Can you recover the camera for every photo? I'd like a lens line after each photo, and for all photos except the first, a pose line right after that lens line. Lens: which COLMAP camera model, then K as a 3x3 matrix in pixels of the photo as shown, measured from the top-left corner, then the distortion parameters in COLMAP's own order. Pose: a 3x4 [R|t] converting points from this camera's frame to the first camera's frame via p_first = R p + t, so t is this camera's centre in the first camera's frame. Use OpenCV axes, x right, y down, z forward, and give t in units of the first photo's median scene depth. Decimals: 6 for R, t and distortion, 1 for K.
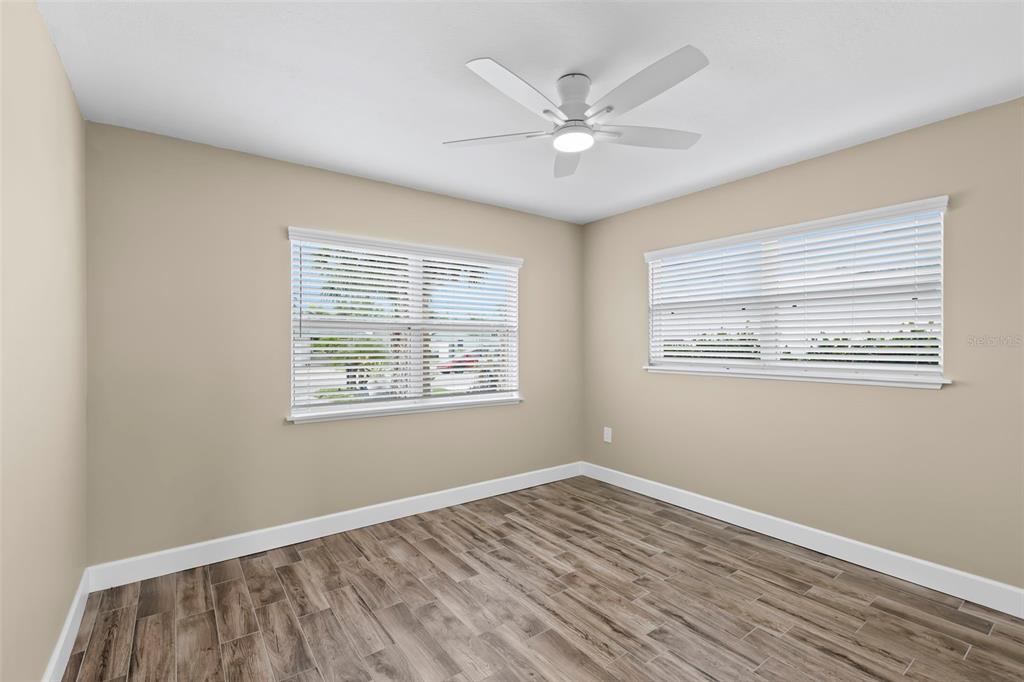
lens RADIAL K [[464.4, 0, 509.7], [0, 464.4, 340.7], [0, 0, 1]] dist [0.001521, -0.000292]
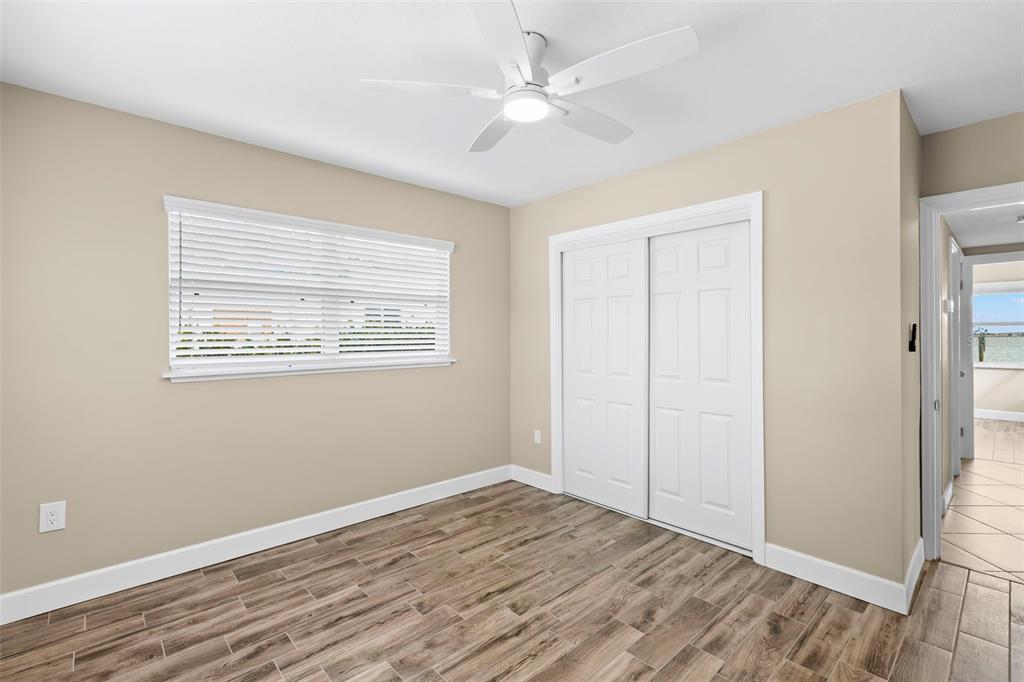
lens RADIAL K [[464.4, 0, 509.7], [0, 464.4, 340.7], [0, 0, 1]] dist [0.001521, -0.000292]
pose [[-0.119747, -0.010807, 0.992746, -0.557460], [-0.002475, 0.999941, 0.010587, 0.002450], [-0.992801, -0.001189, -0.119767, 0.873597]]
